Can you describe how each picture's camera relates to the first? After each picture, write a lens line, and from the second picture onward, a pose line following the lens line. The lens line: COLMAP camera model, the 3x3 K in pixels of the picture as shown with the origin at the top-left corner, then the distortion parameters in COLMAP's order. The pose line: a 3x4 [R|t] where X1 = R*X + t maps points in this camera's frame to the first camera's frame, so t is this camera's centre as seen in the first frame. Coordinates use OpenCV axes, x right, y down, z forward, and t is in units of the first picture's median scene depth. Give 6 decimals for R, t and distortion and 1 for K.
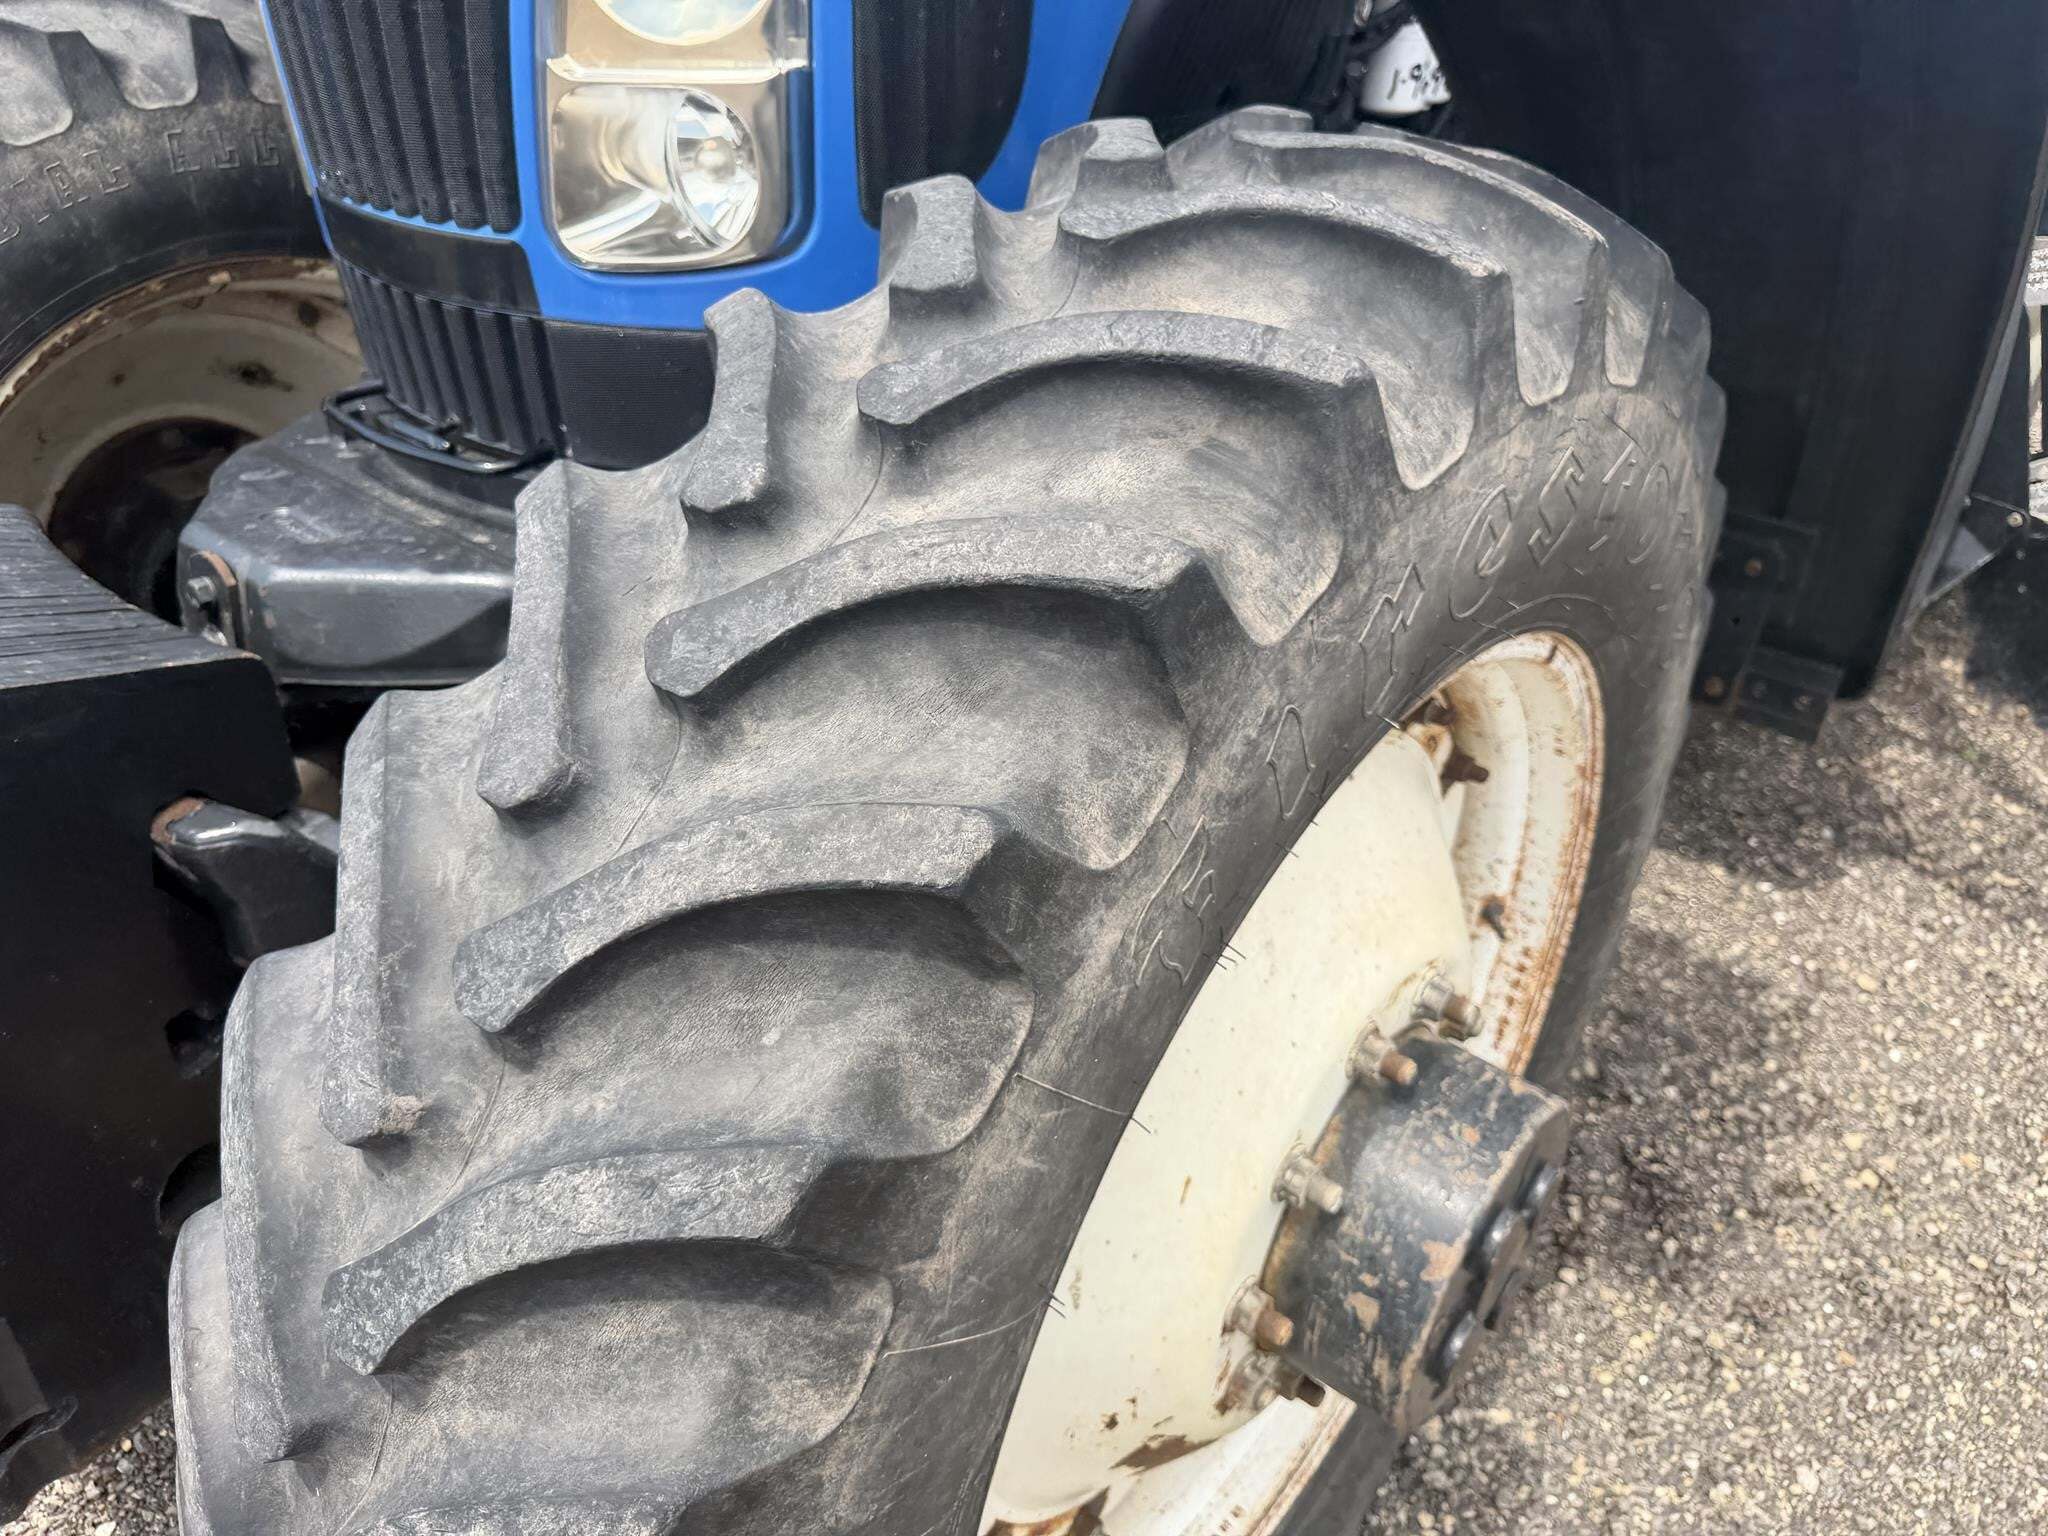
lens RADIAL K [[1487.4, 0, 1018.0], [0, 1487.4, 822.2], [0, 0, 1]] dist [0.055364, -0.072290]
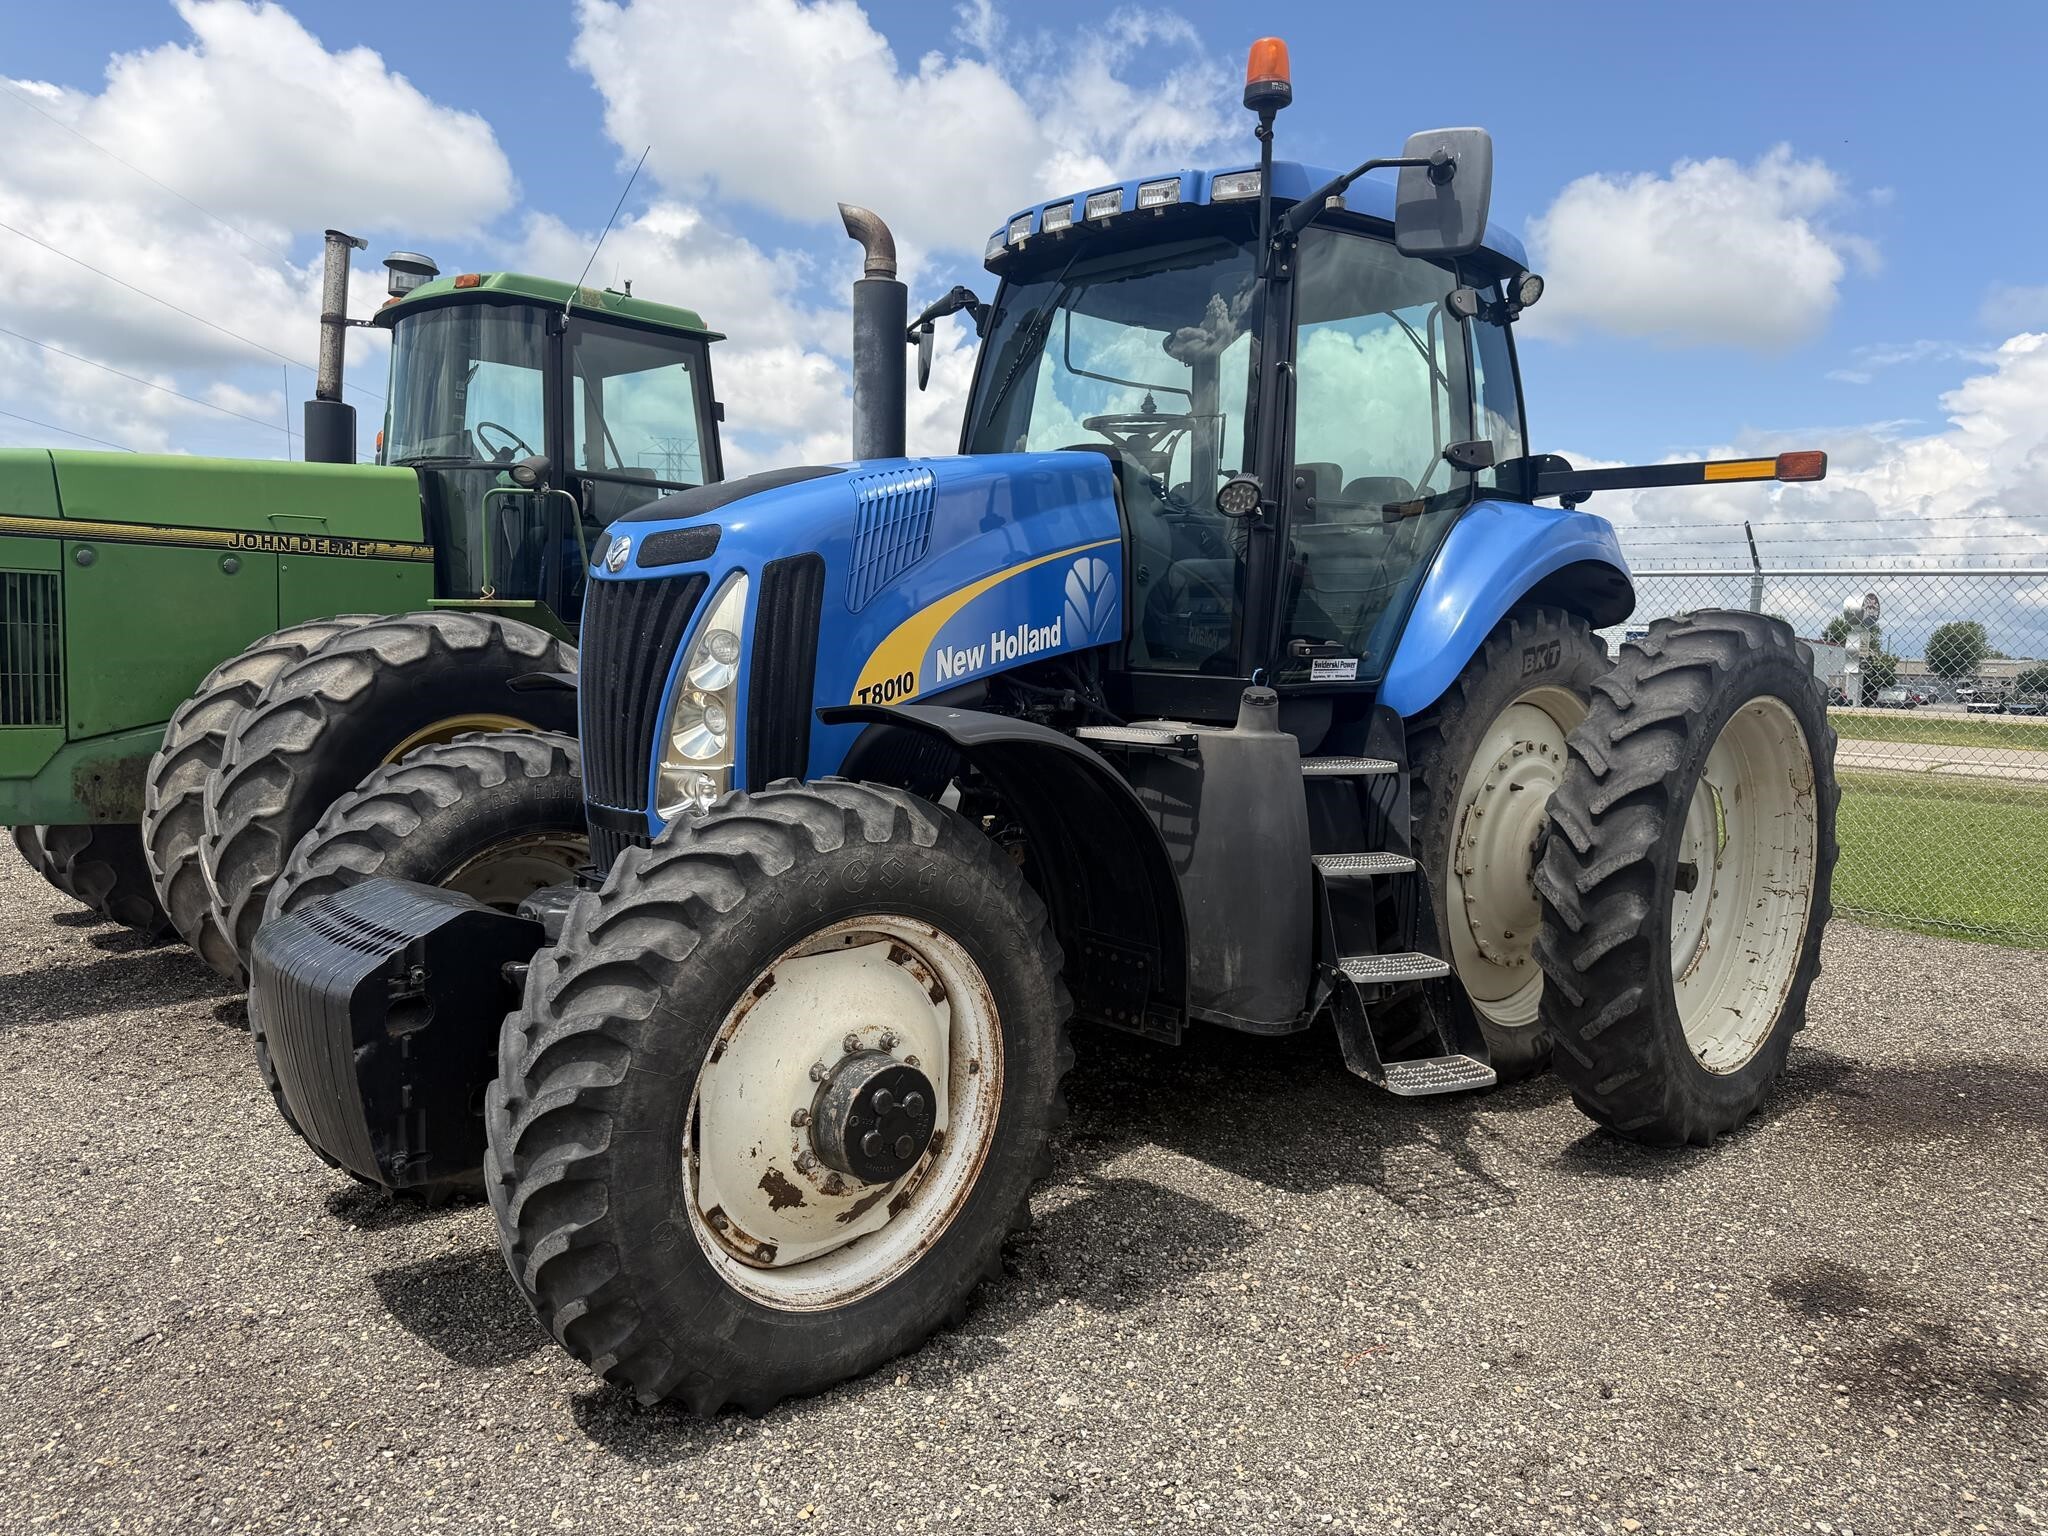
lens RADIAL K [[1494.5, 0, 976.4], [0, 1494.5, 765.0], [0, 0, 1]] dist [0.076251, -0.144048]
pose [[0.989738, 0.015467, -0.142053, 1.157041], [-0.079176, 0.886924, -0.455079, 1.299883], [0.118952, 0.461656, 0.879047, -2.501912]]
